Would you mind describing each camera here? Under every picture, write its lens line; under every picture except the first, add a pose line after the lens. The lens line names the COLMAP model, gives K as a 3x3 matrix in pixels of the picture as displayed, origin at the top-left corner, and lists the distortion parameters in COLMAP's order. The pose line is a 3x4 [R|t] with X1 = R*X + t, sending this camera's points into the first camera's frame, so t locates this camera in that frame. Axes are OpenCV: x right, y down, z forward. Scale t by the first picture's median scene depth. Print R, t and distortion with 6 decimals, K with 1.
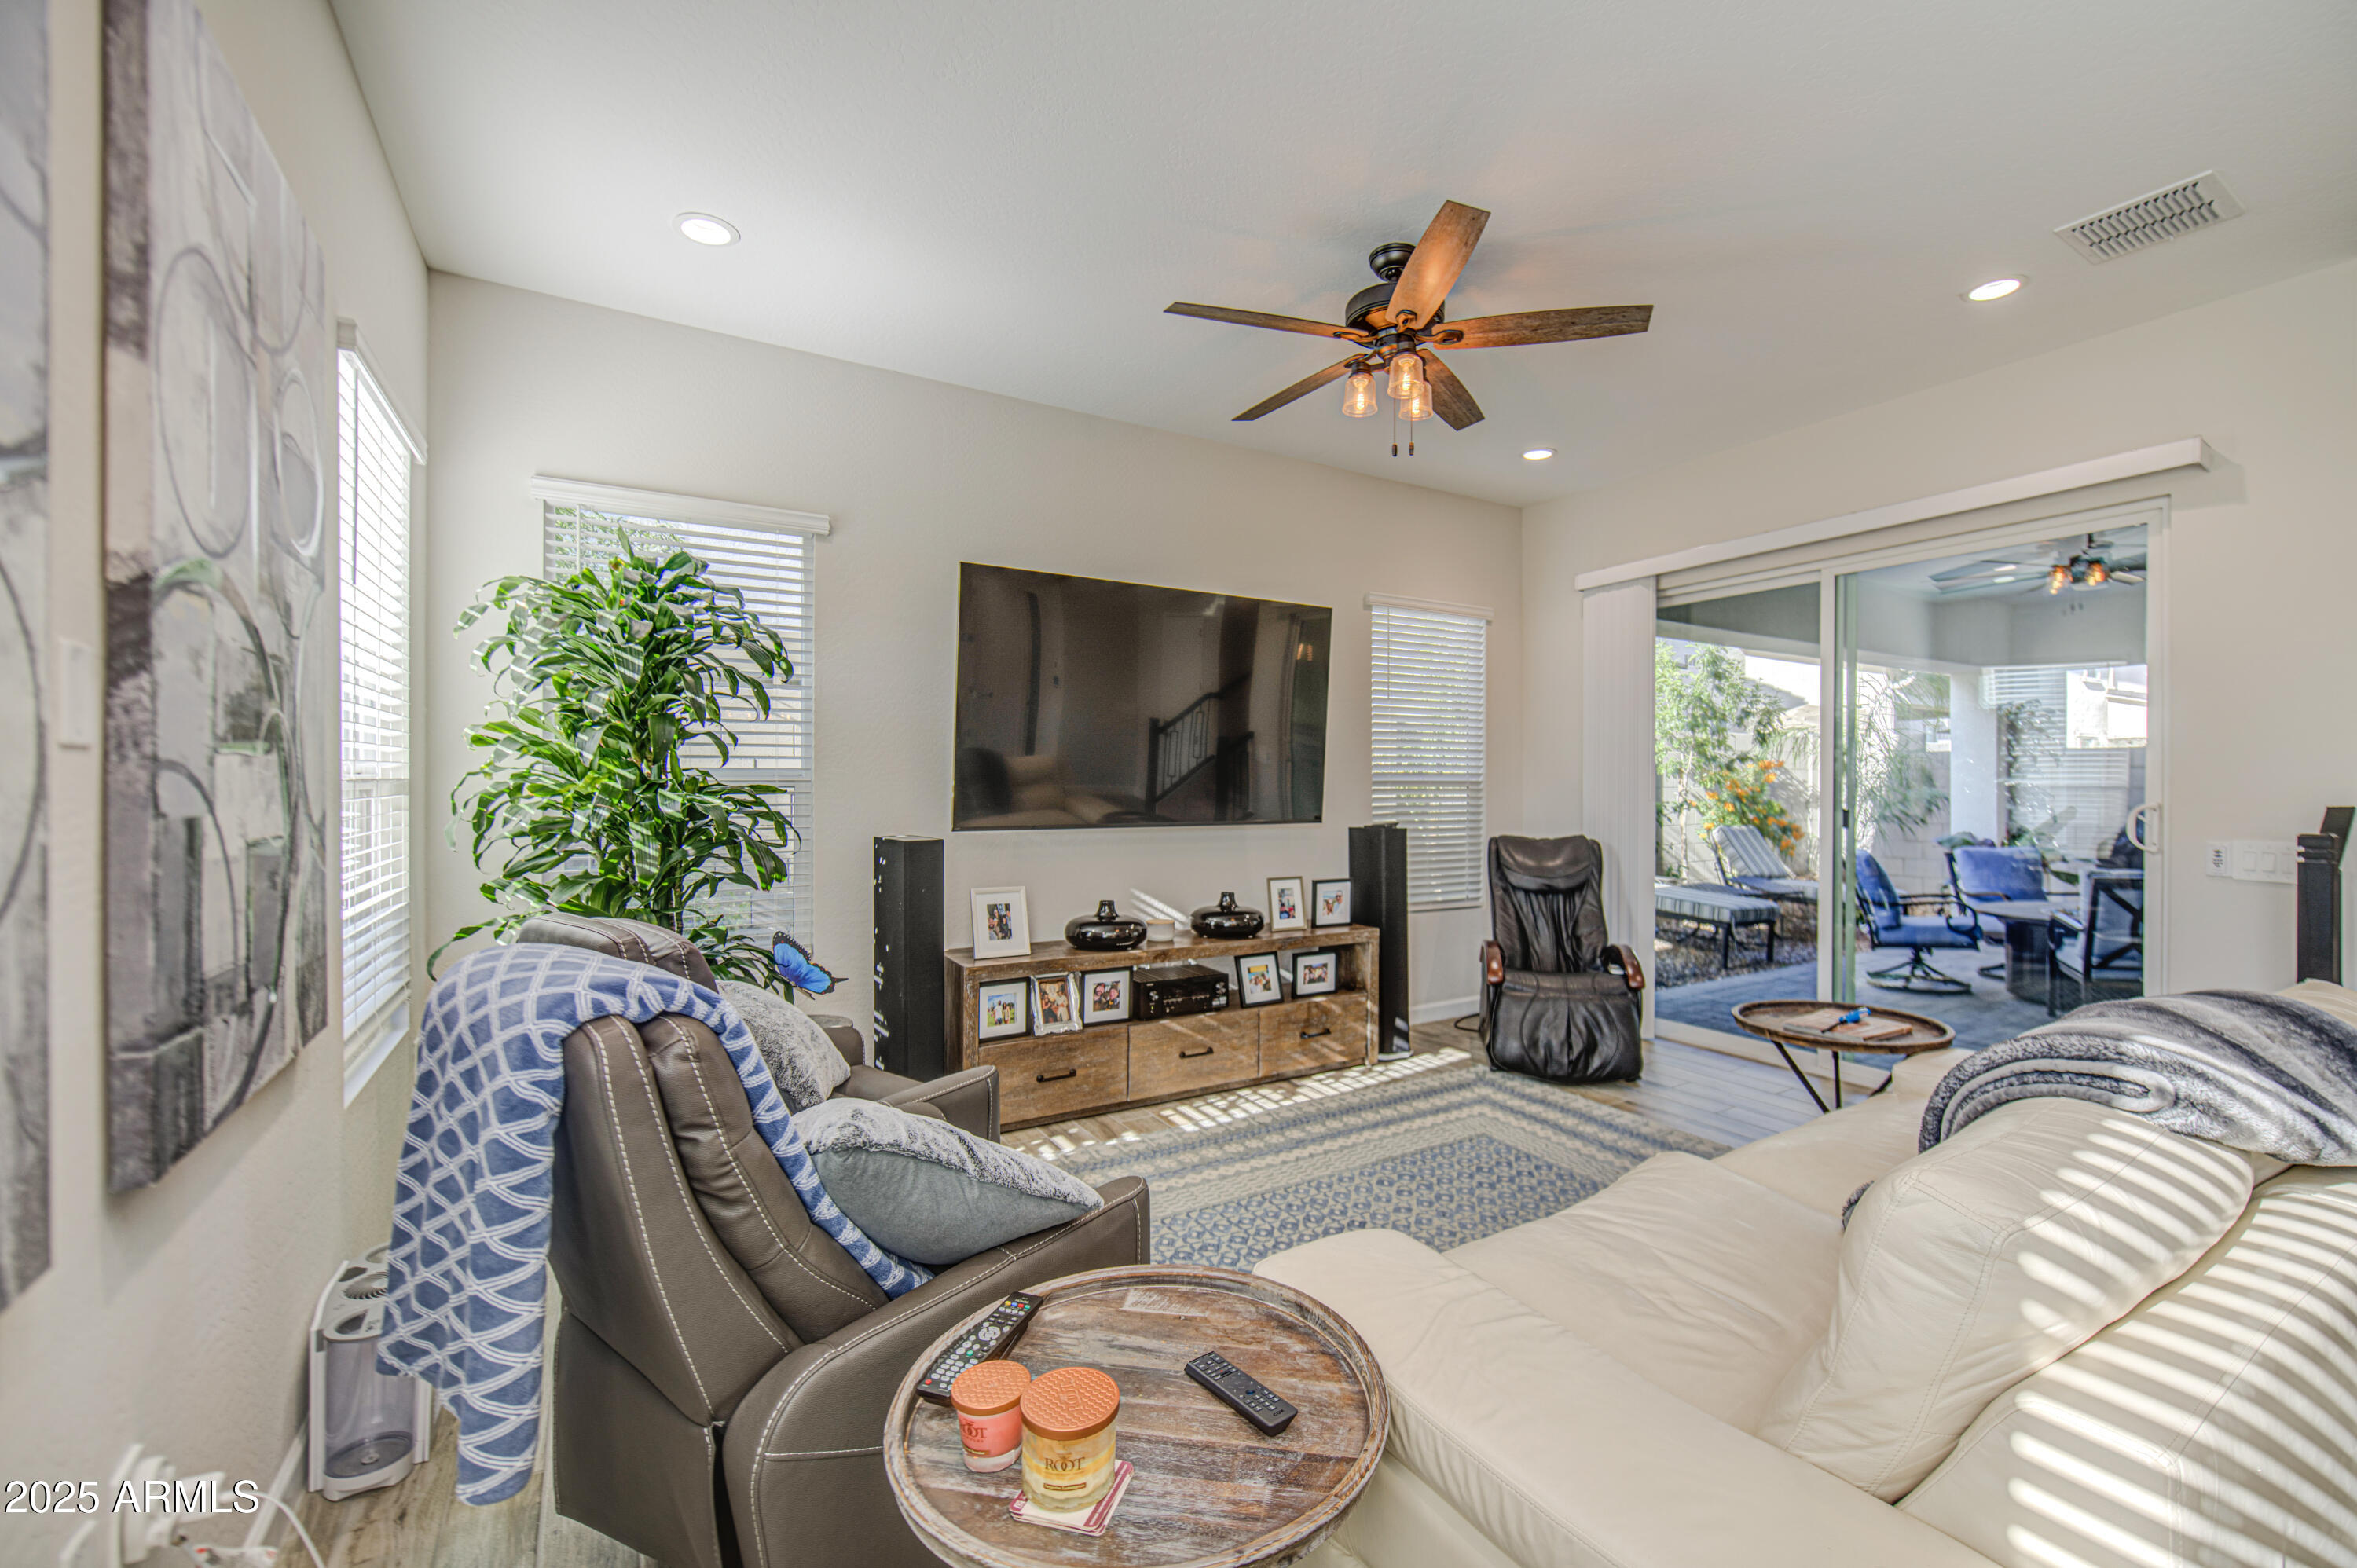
lens RADIAL K [[1005.5, 0, 1226.9], [0, 1005.5, 767.7], [0, 0, 1]] dist [0.002063, -0.002029]
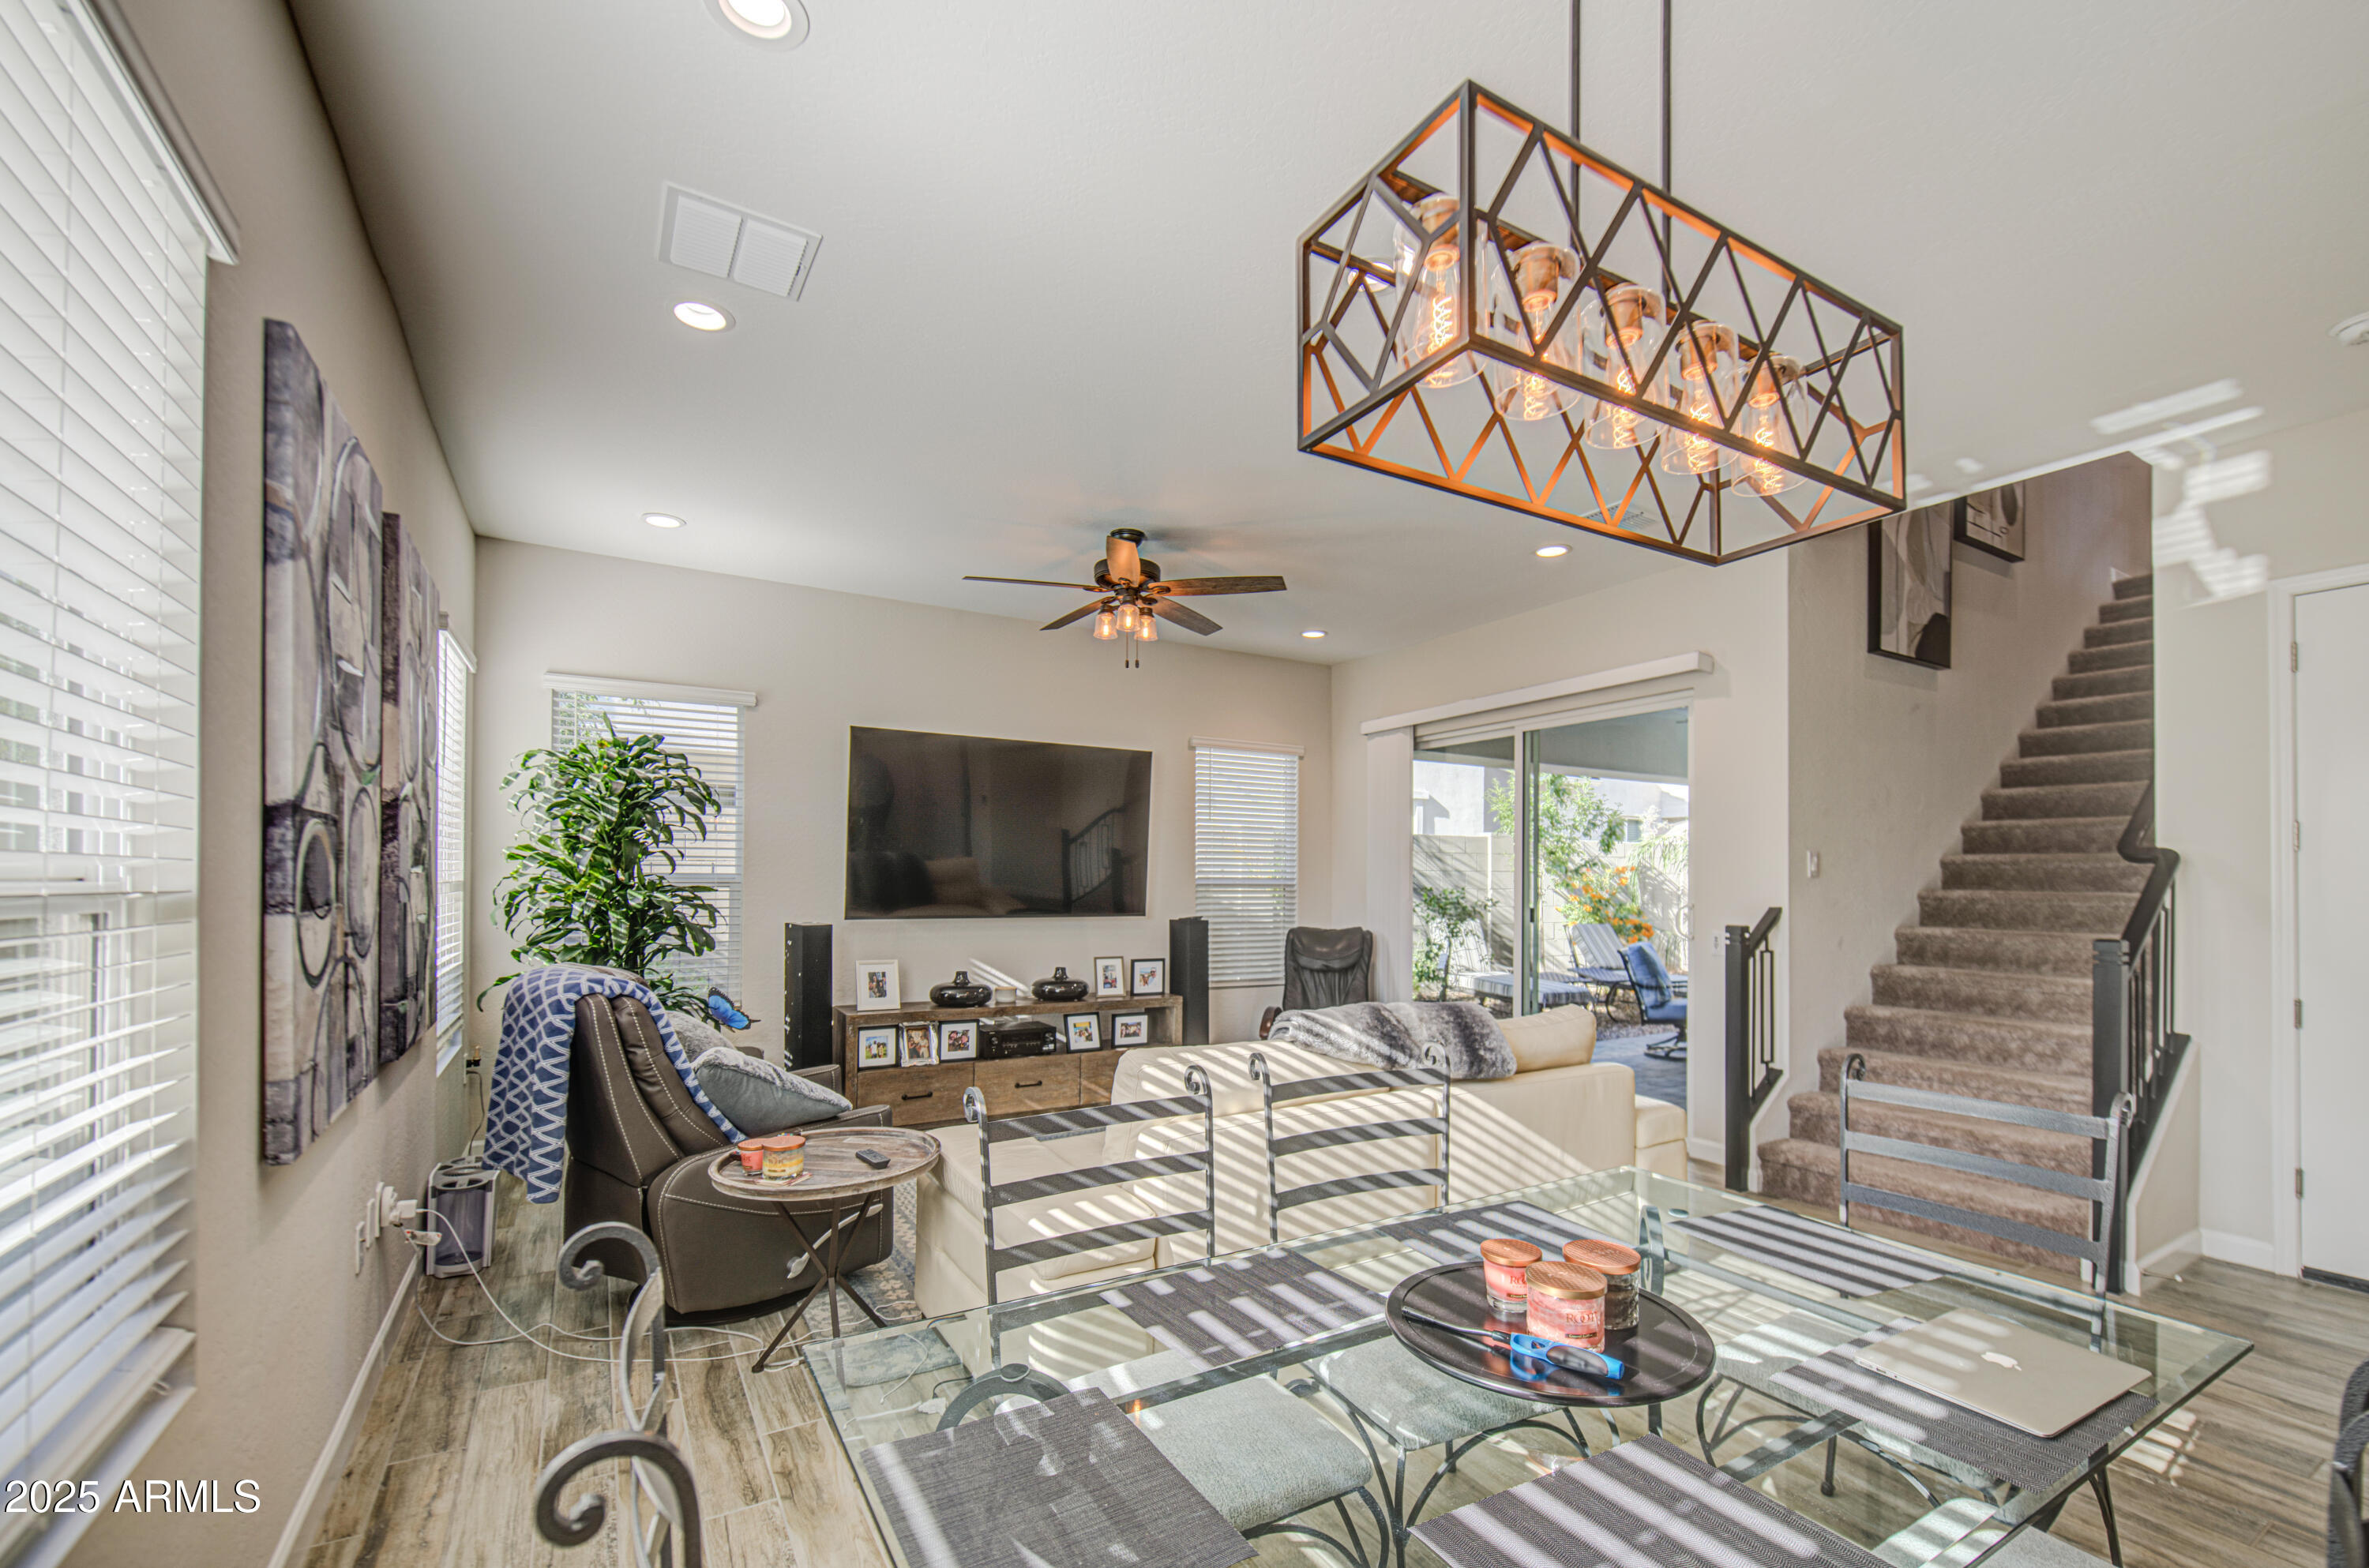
lens RADIAL K [[1010.6, 0, 1225.7], [0, 1010.6, 861.0], [0, 0, 1]] dist [0.002063, -0.002029]
pose [[0.999959, 0.005786, 0.007030, 0.240520], [-0.005749, 0.999970, -0.005233, -0.013150], [-0.007060, 0.005192, 0.999962, -0.393865]]
